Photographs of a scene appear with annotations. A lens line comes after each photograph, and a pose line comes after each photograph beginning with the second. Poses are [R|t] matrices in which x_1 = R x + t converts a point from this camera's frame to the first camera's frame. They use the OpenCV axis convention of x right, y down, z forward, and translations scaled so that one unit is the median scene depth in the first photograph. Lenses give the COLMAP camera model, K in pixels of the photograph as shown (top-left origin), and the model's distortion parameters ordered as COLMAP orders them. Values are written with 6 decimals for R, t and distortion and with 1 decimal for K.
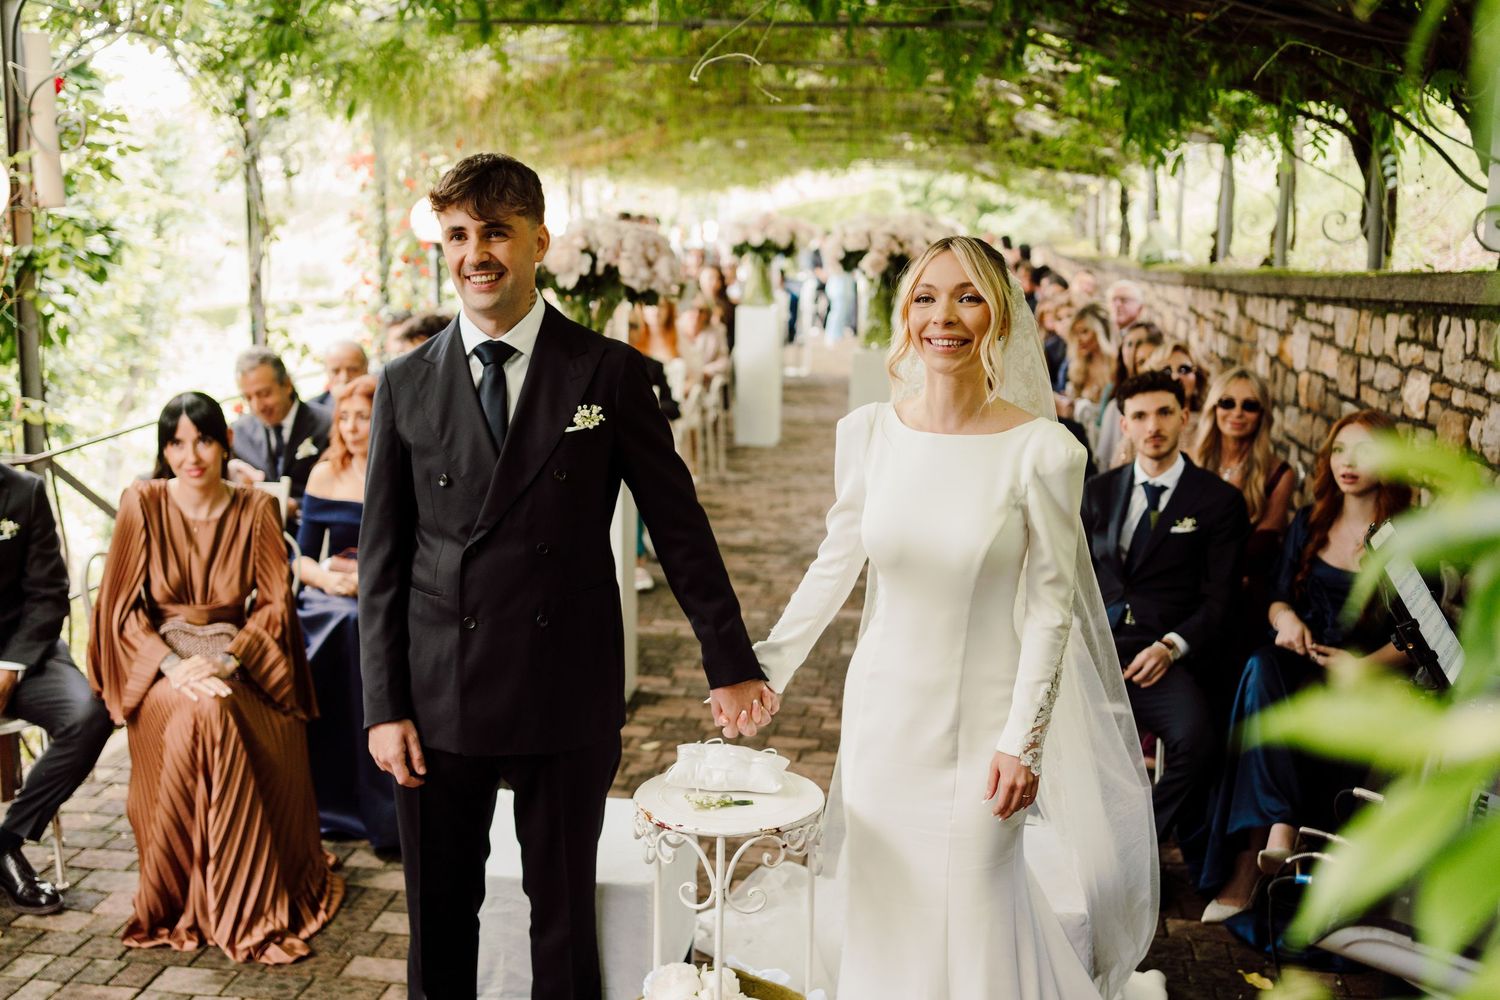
lens RADIAL K [[1656.4, 0, 750.0], [0, 1656.4, 500.0], [0, 0, 1]] dist [-0.005980, 0.010483]
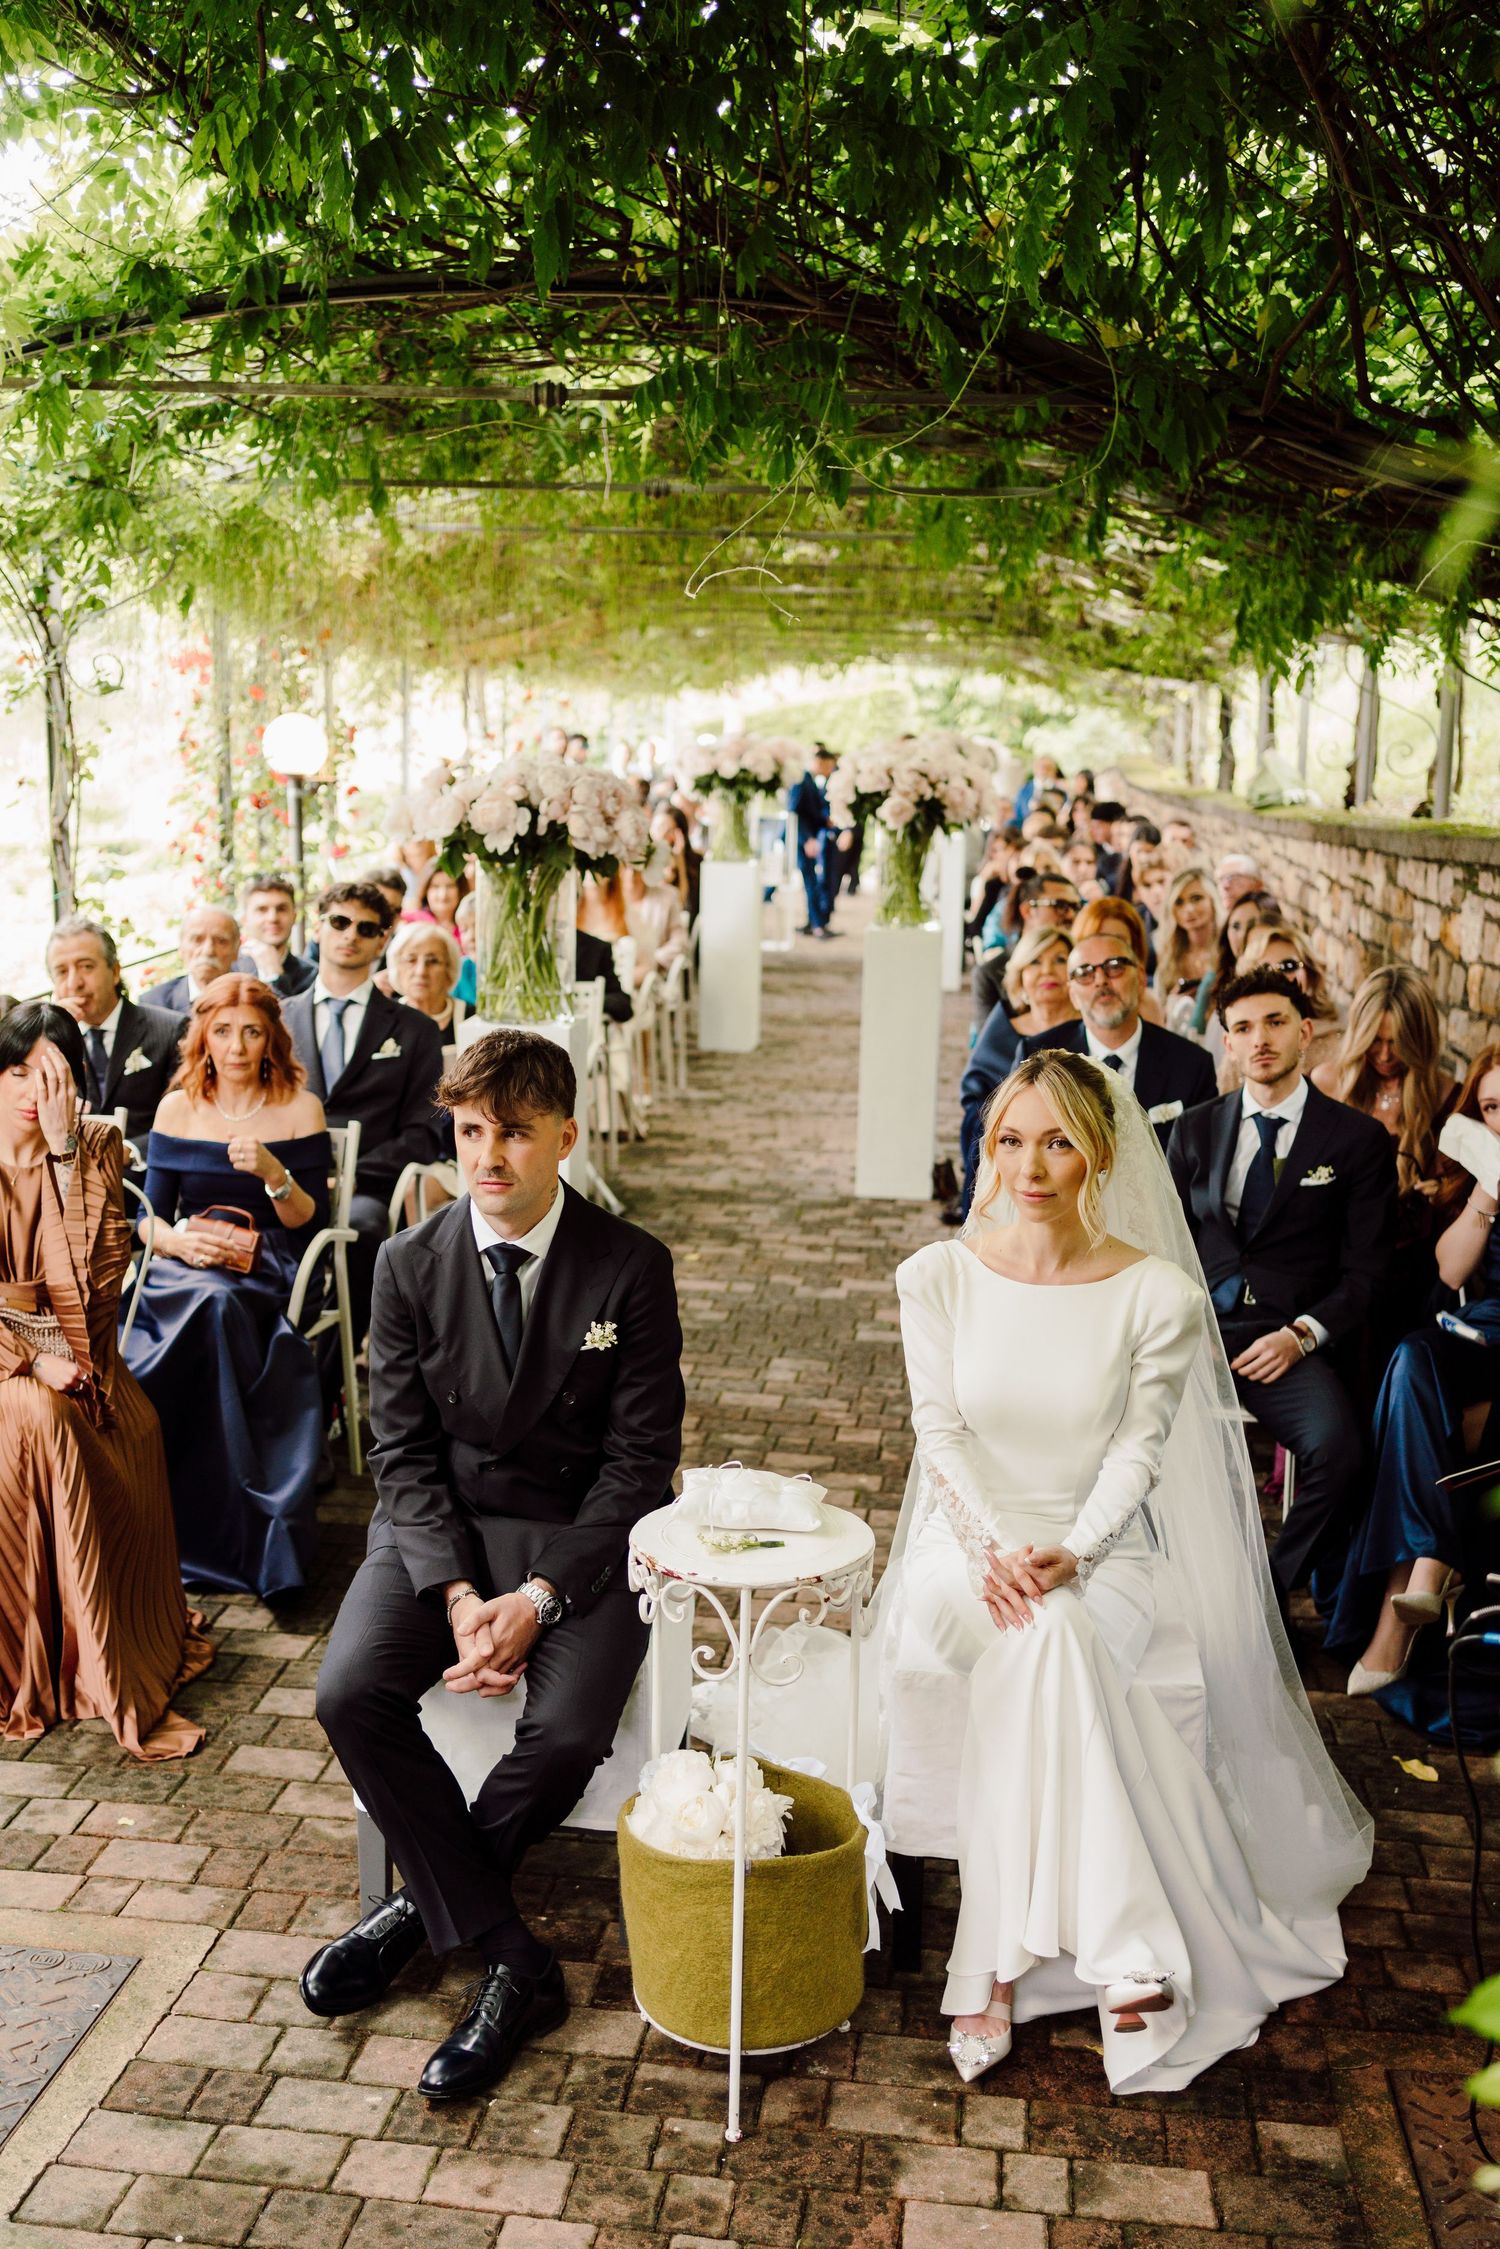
lens RADIAL K [[2297.8, 0, 758.7], [0, 2297.8, 1156.8], [0, 0, 1]] dist [-0.004462, 0.020025]
pose [[0.999672, 0.000269, 0.025619, -0.014456], [-0.000721, 0.999845, 0.017609, -0.006989], [-0.025611, -0.017622, 0.999517, -0.029027]]
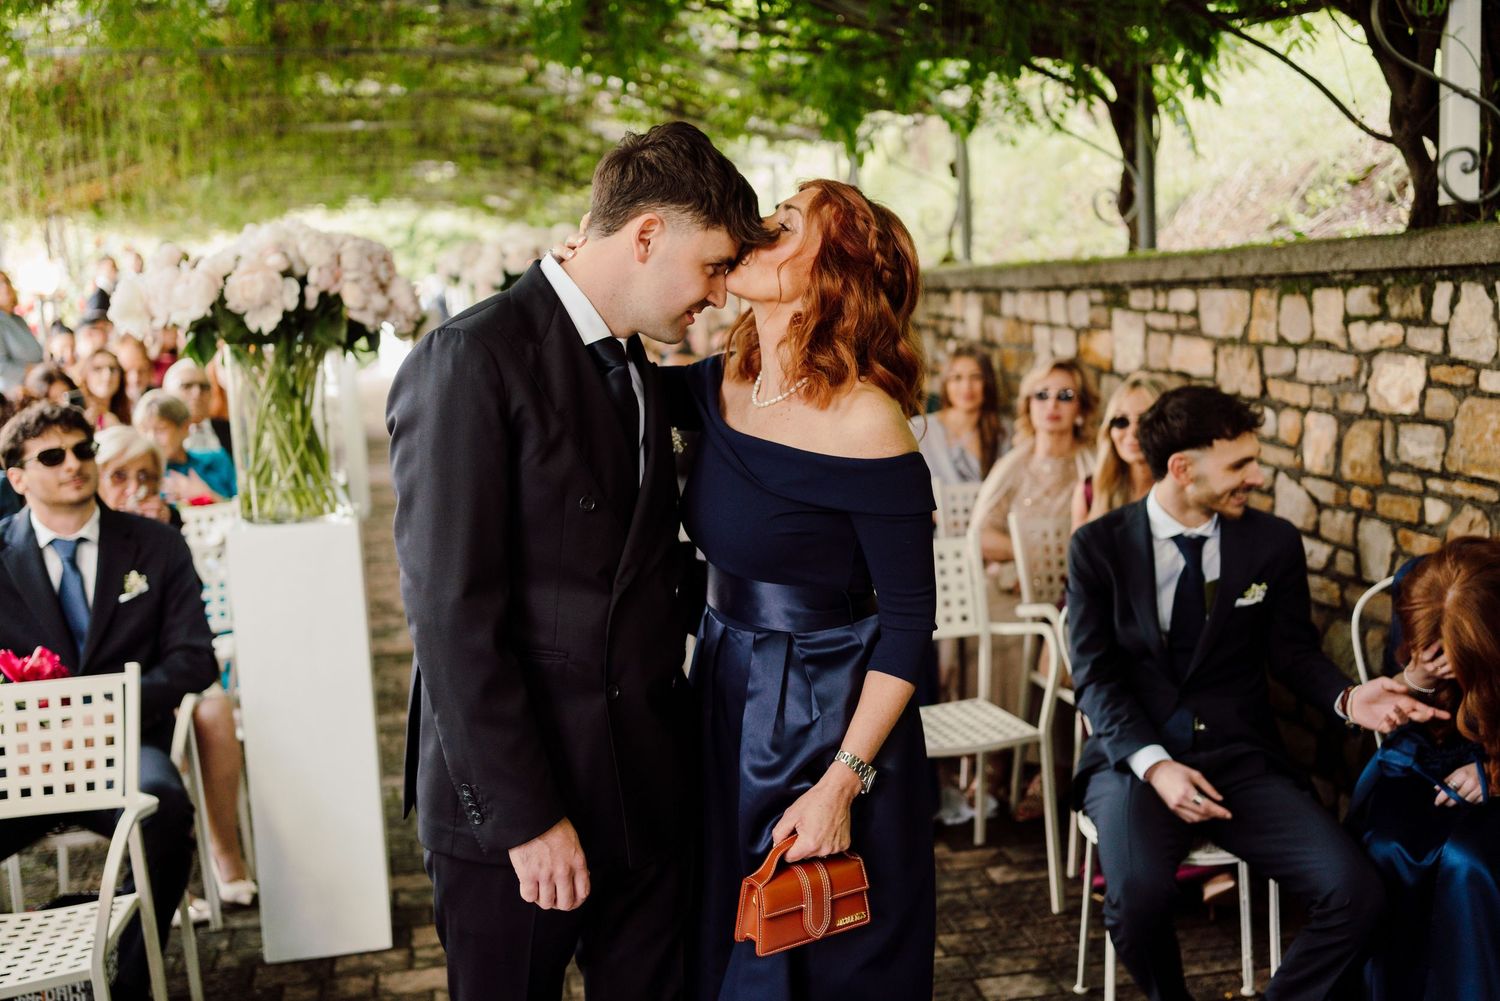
lens RADIAL K [[1592.0, 0, 750.0], [0, 1592.0, 500.5], [0, 0, 1]] dist [0.017725, 0.010389]
pose [[0.941937, -0.106554, 0.318434, -0.101356], [0.112703, 0.993628, -0.000891, -0.029259], [-0.316310, 0.036728, 0.947945, 0.254414]]
